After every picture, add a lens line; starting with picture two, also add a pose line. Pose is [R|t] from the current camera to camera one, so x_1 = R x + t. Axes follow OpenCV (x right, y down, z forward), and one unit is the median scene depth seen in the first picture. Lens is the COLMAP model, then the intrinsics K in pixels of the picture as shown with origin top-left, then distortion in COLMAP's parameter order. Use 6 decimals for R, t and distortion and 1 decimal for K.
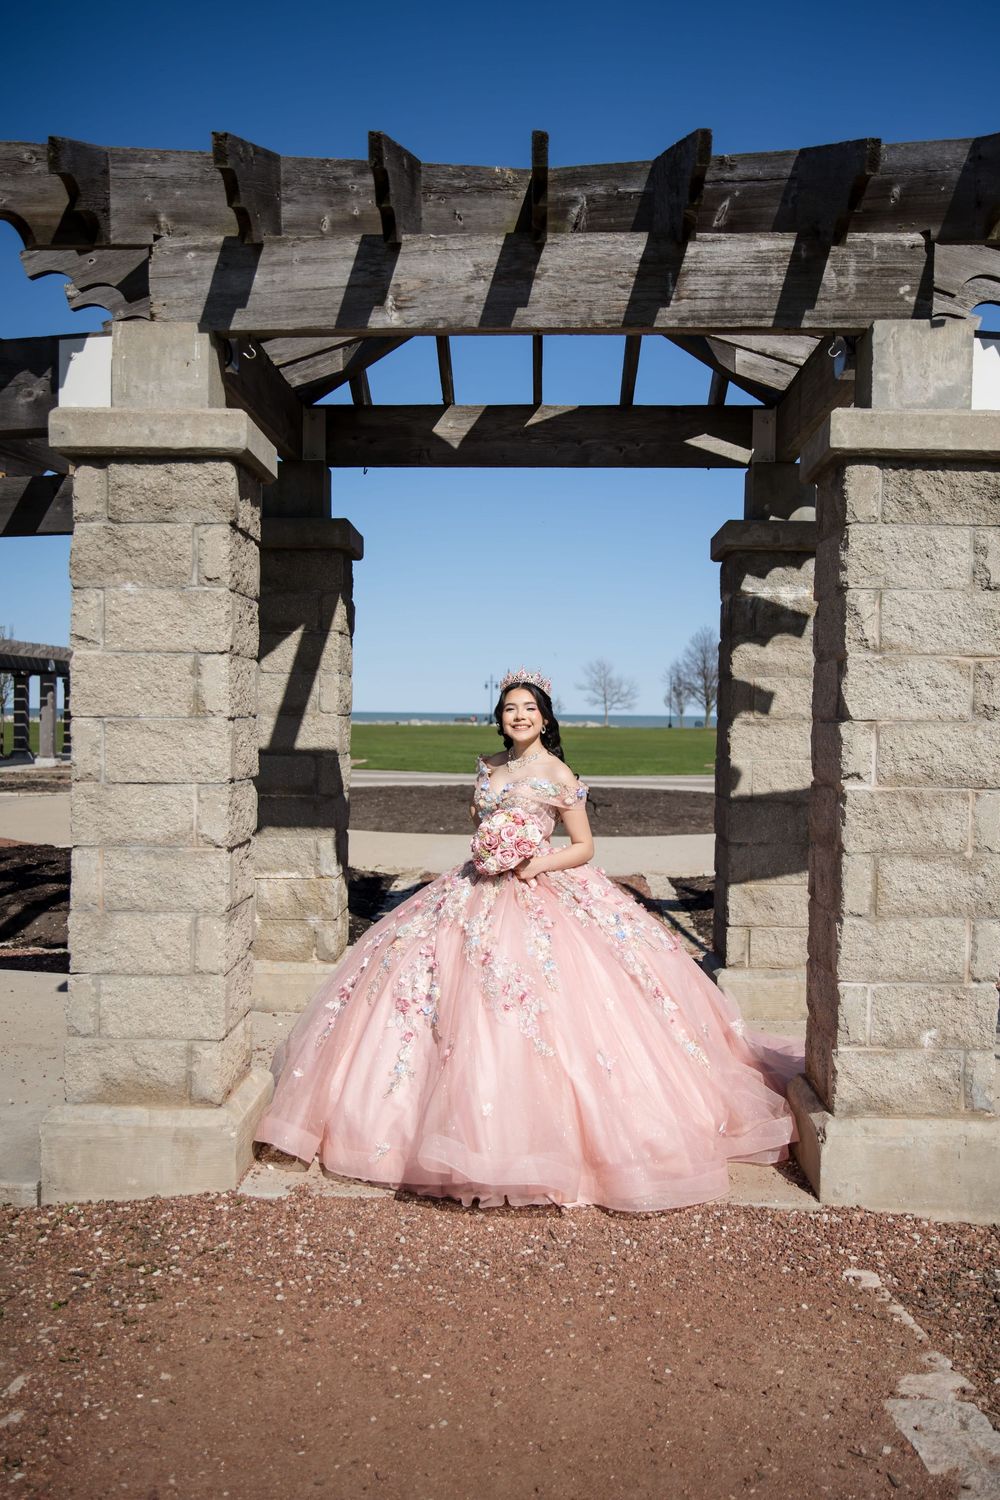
lens RADIAL K [[1358.2, 0, 502.9], [0, 1358.2, 752.1], [0, 0, 1]] dist [-0.039798, 0.043948]
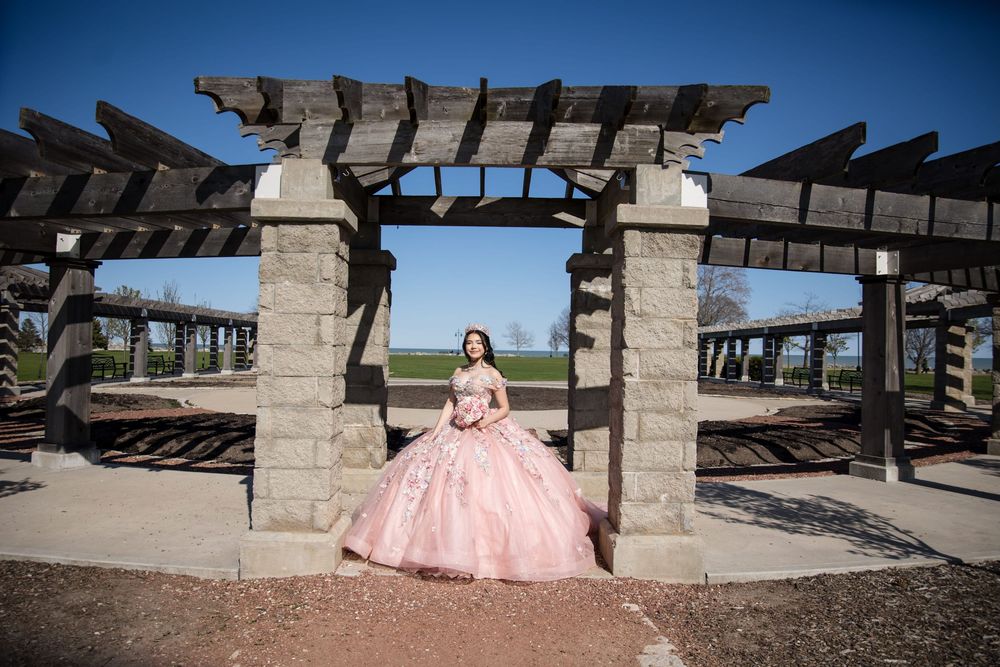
lens RADIAL K [[705.3, 0, 505.0], [0, 705.3, 330.6], [0, 0, 1]] dist [-0.097982, 0.024135]
pose [[0.998340, 0.007363, 0.057117, 0.000405], [-0.004205, 0.998466, -0.055205, 0.010458], [-0.057436, 0.054873, 0.996840, -0.094227]]
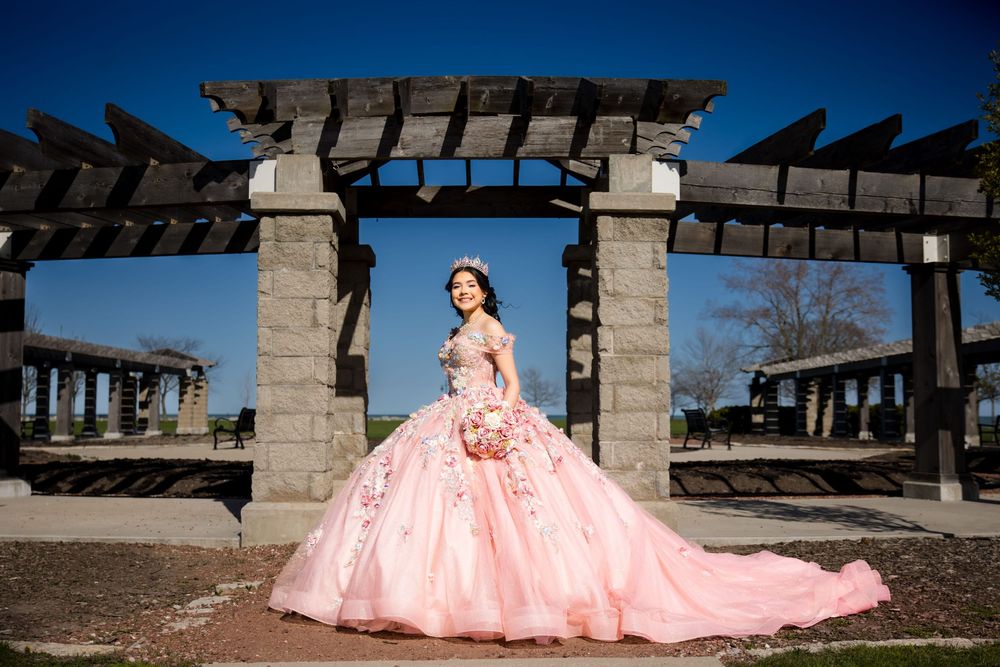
lens RADIAL K [[1075.1, 0, 504.6], [0, 1075.1, 326.0], [0, 0, 1]] dist [-0.045737, 0.000000]
pose [[0.998884, -0.006405, 0.046797, 0.007016], [0.011355, 0.994270, -0.106290, 0.163575], [-0.045848, 0.106703, 0.993233, -0.776273]]
